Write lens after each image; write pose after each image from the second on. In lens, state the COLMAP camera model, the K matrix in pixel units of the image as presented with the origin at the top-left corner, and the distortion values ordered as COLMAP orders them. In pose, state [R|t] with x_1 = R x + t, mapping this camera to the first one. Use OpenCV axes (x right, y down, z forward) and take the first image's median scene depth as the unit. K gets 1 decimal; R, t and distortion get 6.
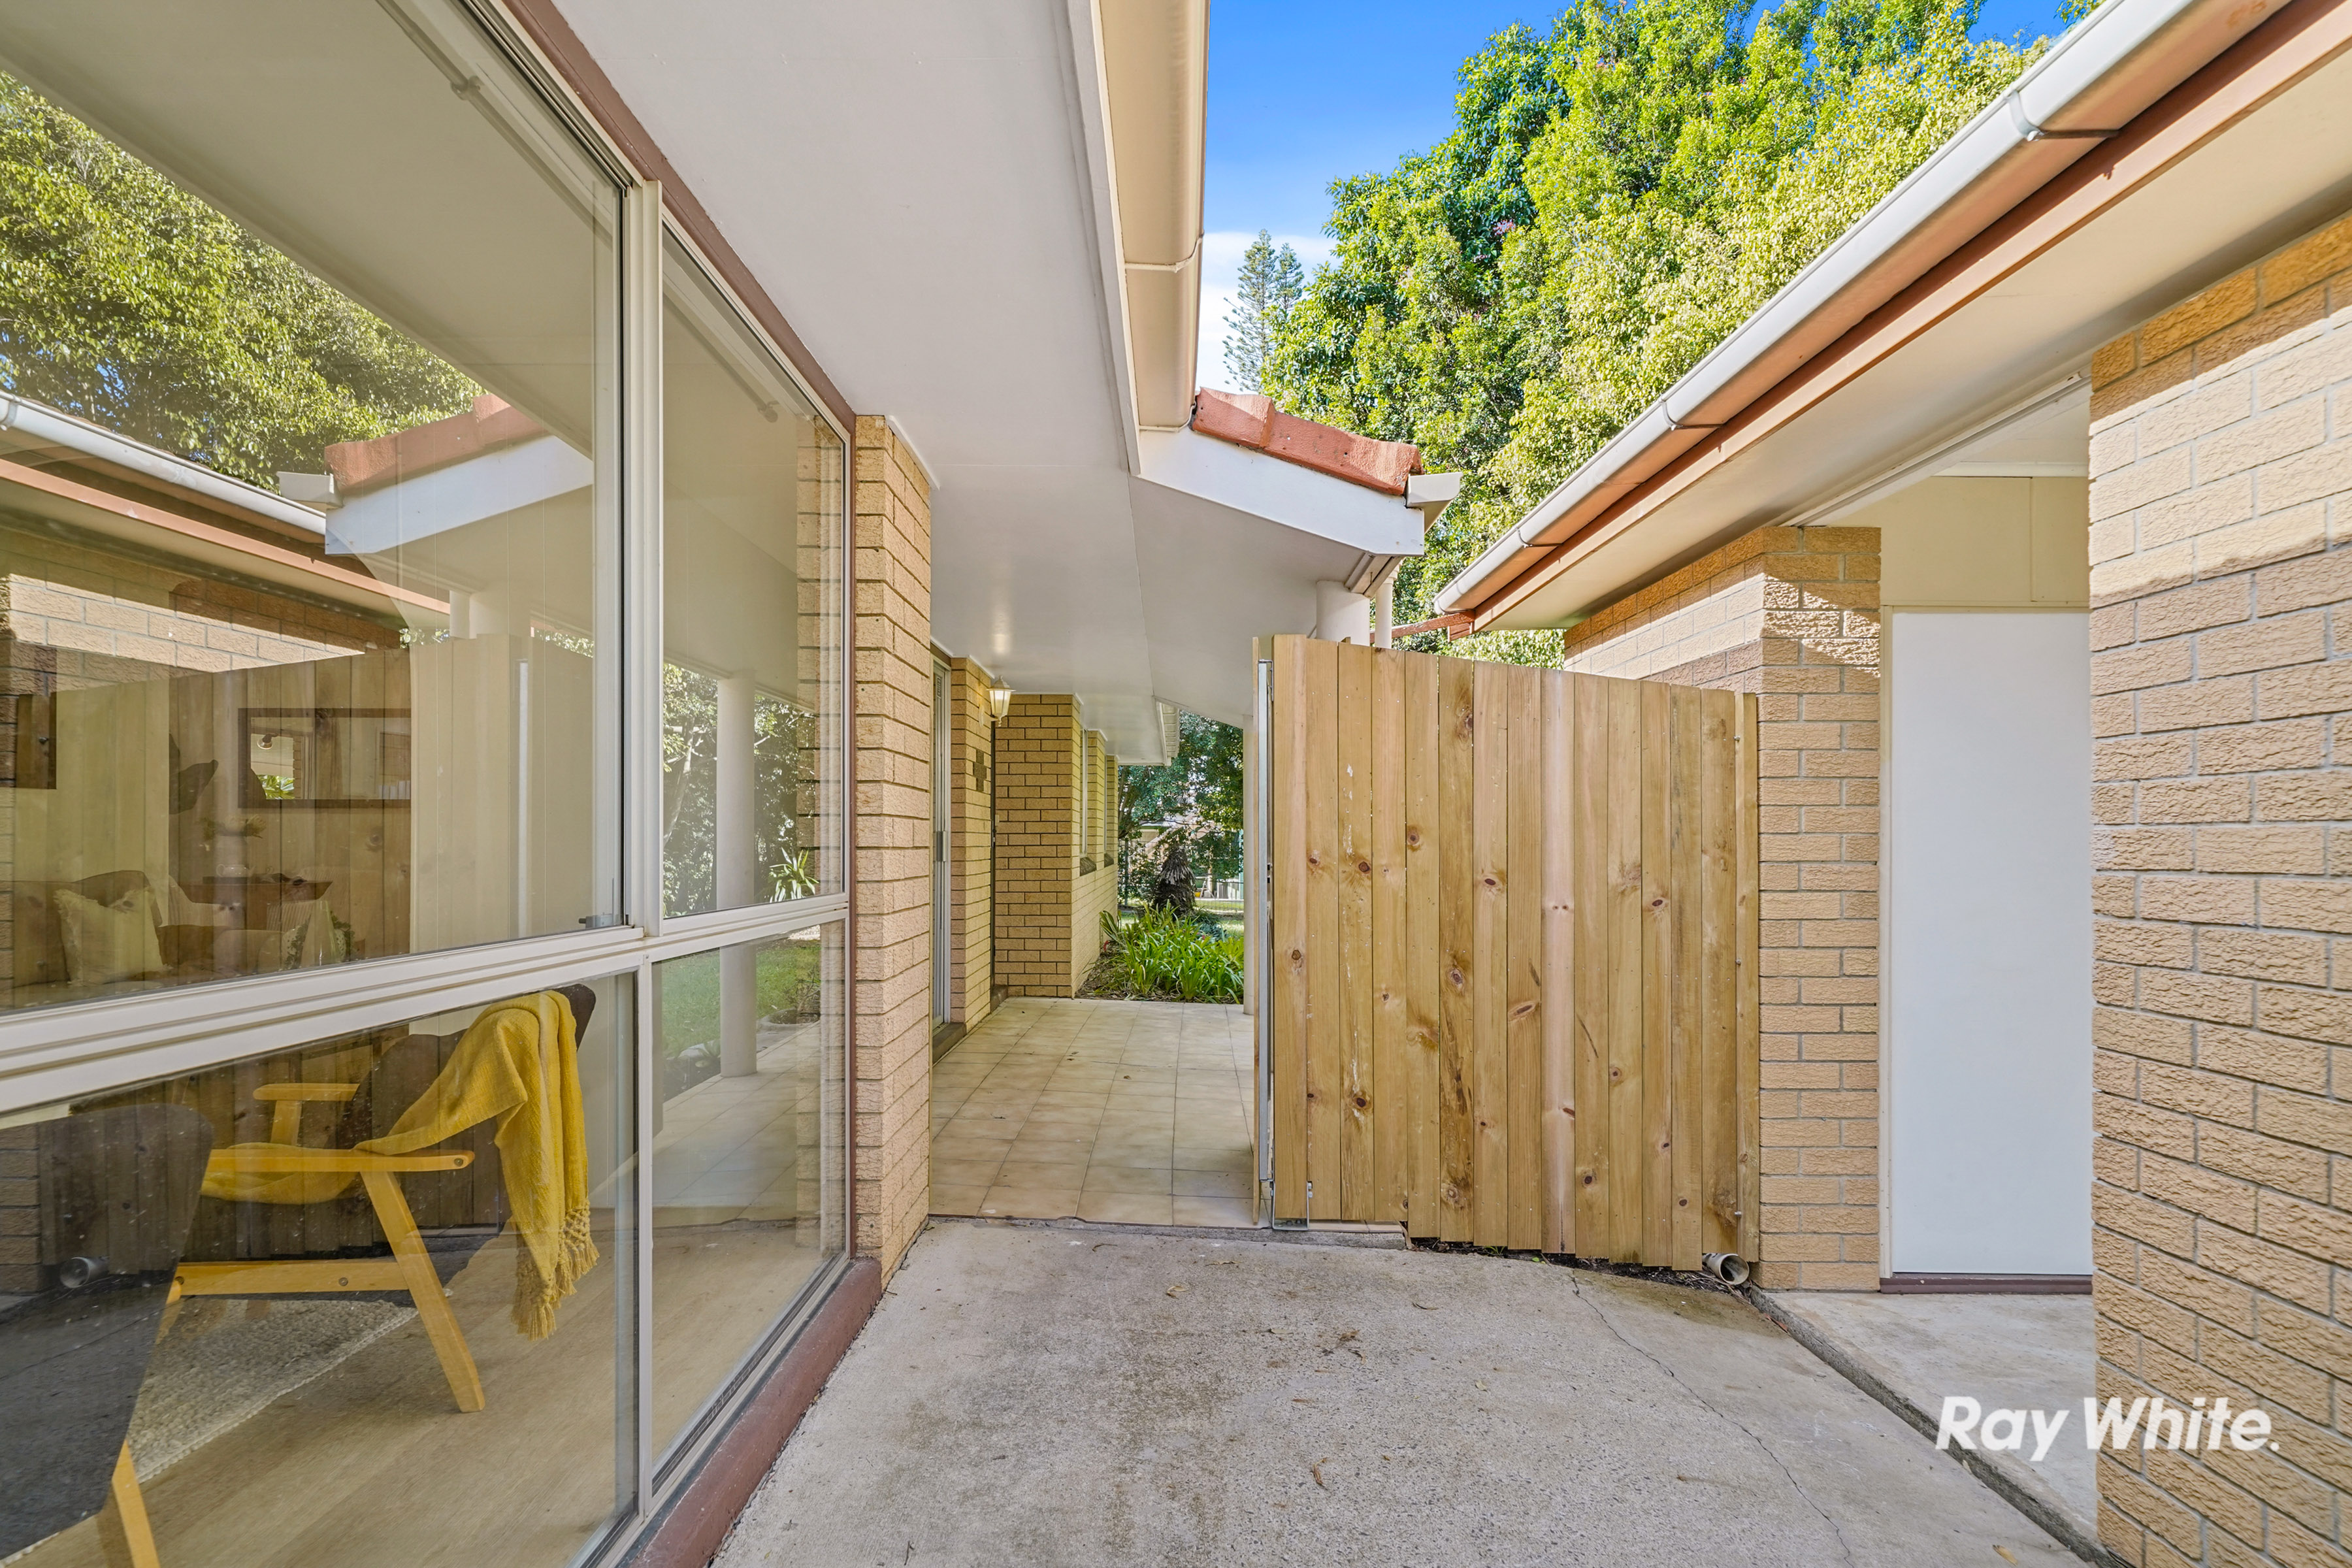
lens RADIAL K [[1227.3, 0, 1179.2], [0, 1227.3, 806.3], [0, 0, 1]] dist [0.000024, 0.000001]
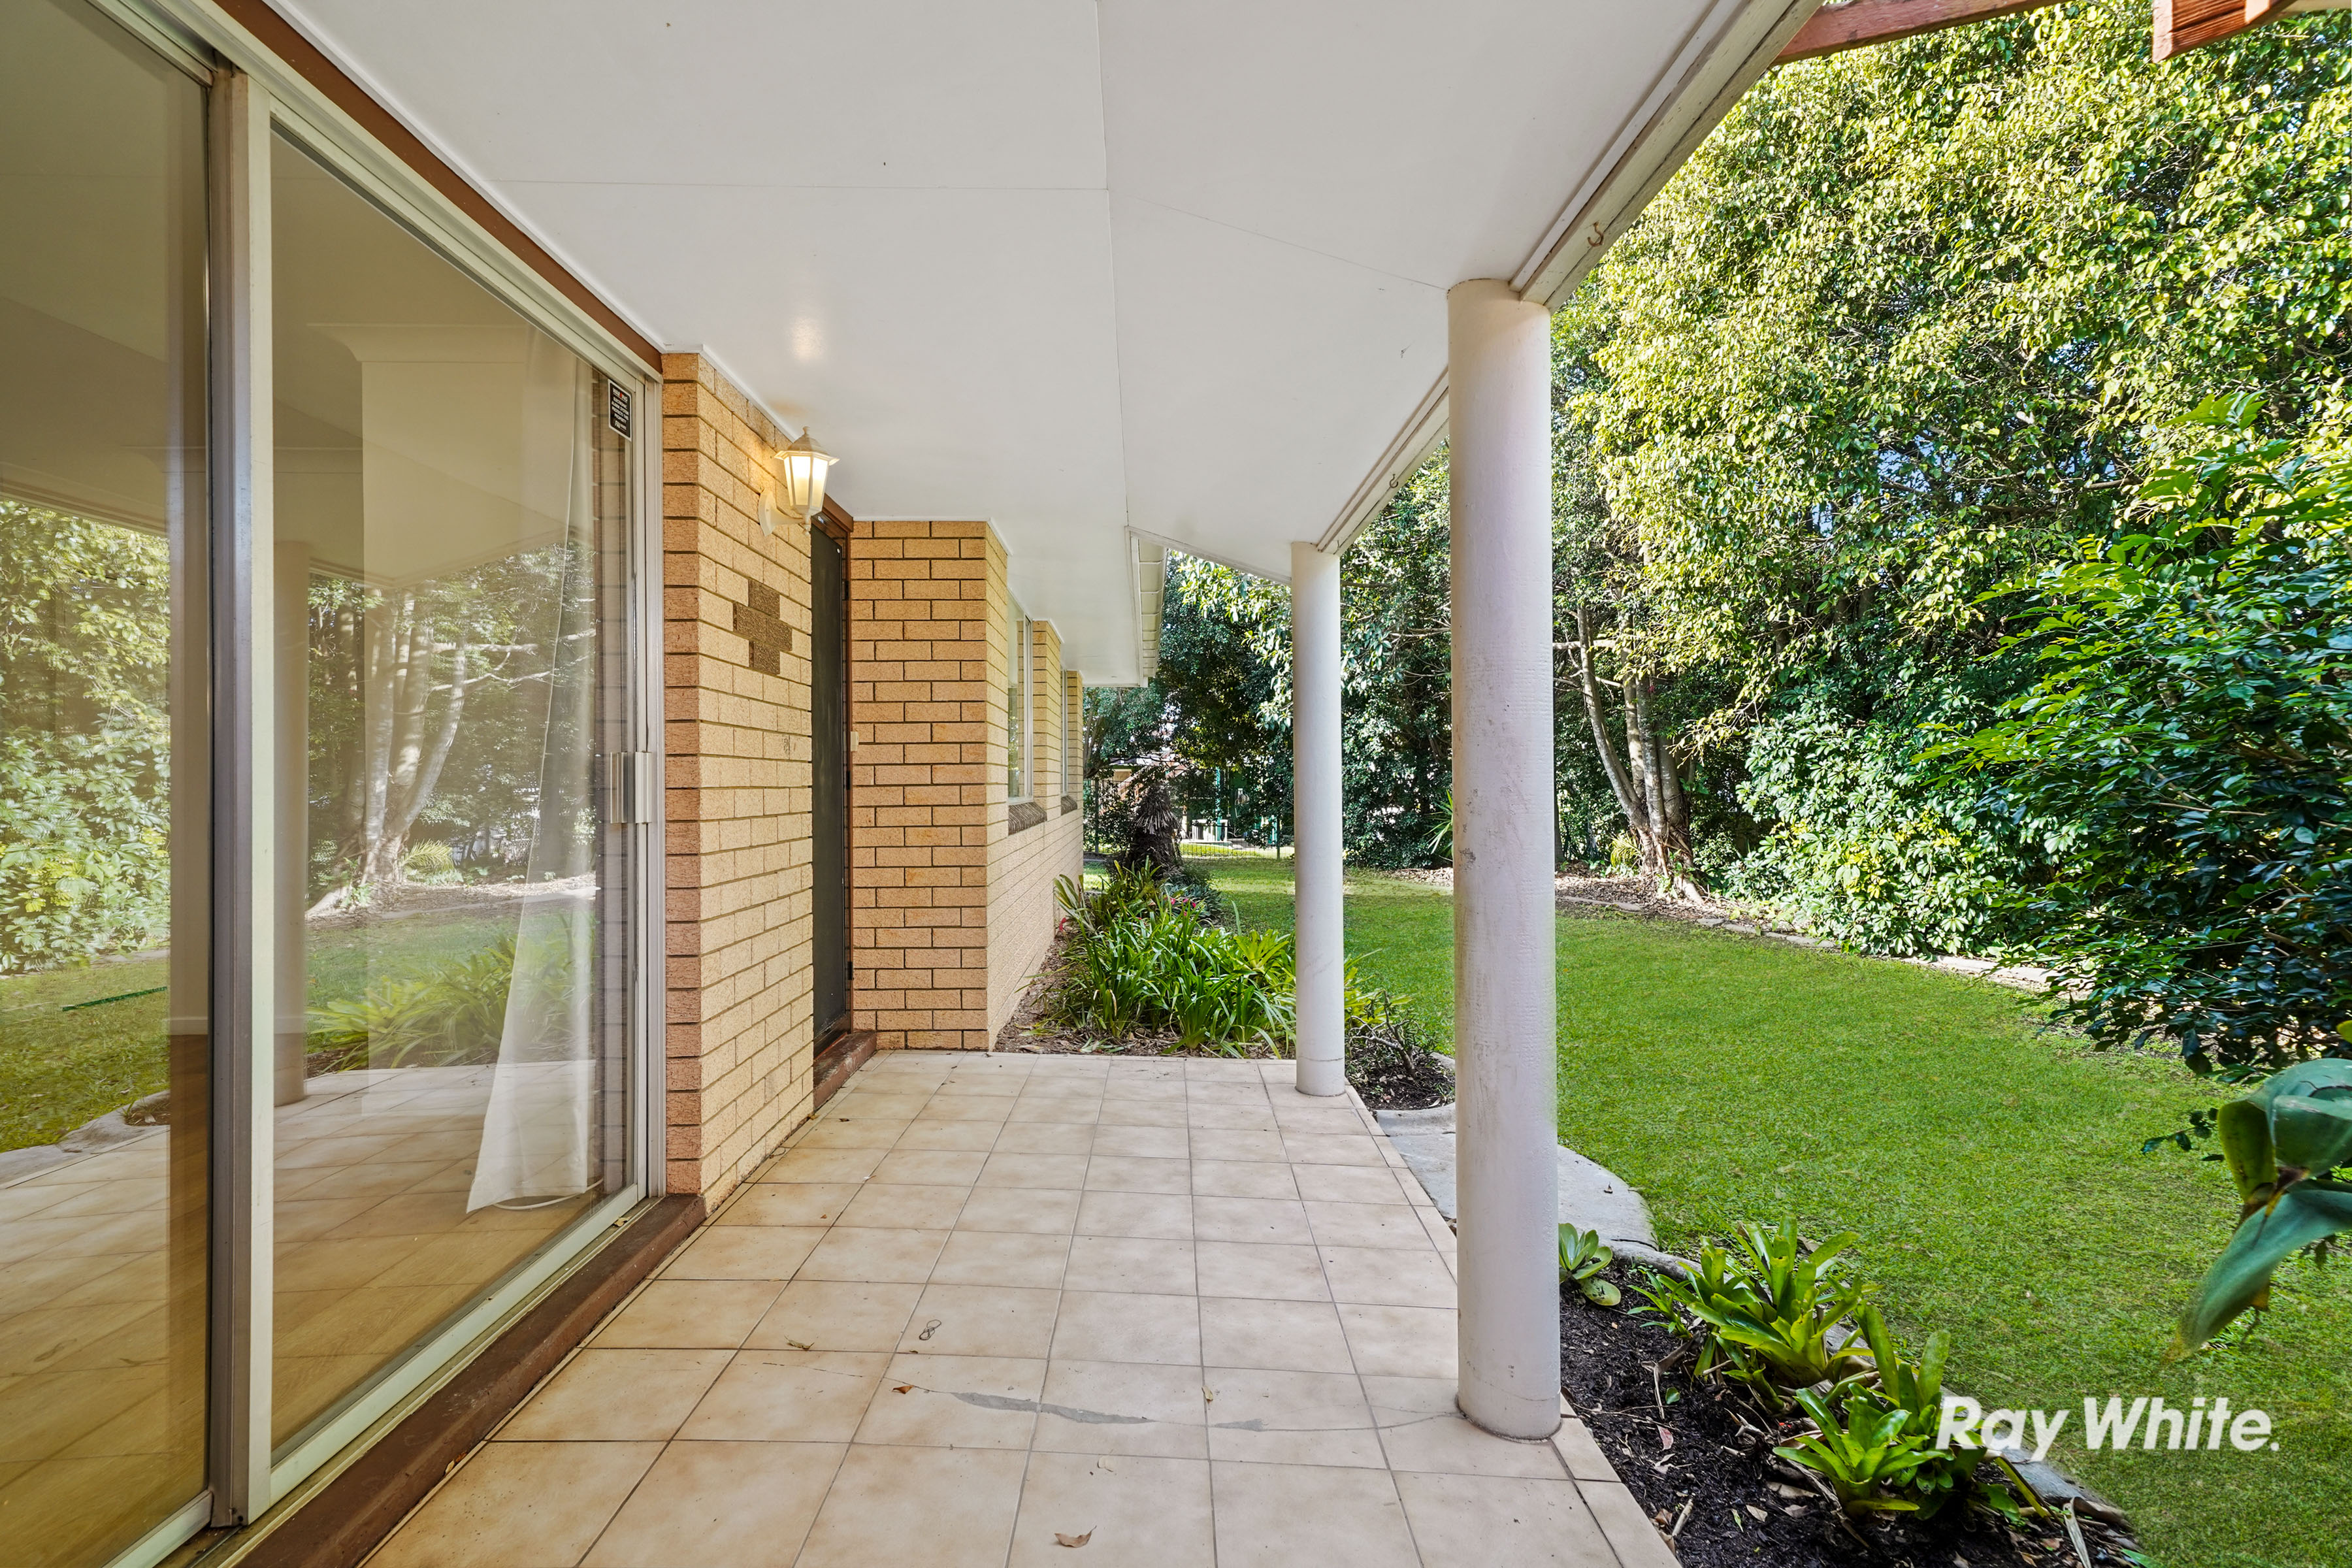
lens RADIAL K [[1152.6, 0, 1171.2], [0, 1152.6, 772.5], [0, 0, 1]] dist [-0.000177, -0.000002]
pose [[0.999794, -0.007666, 0.018775, -0.011091], [0.007282, 0.999765, 0.020441, 0.015317], [-0.018927, -0.020300, 0.999615, 0.444756]]
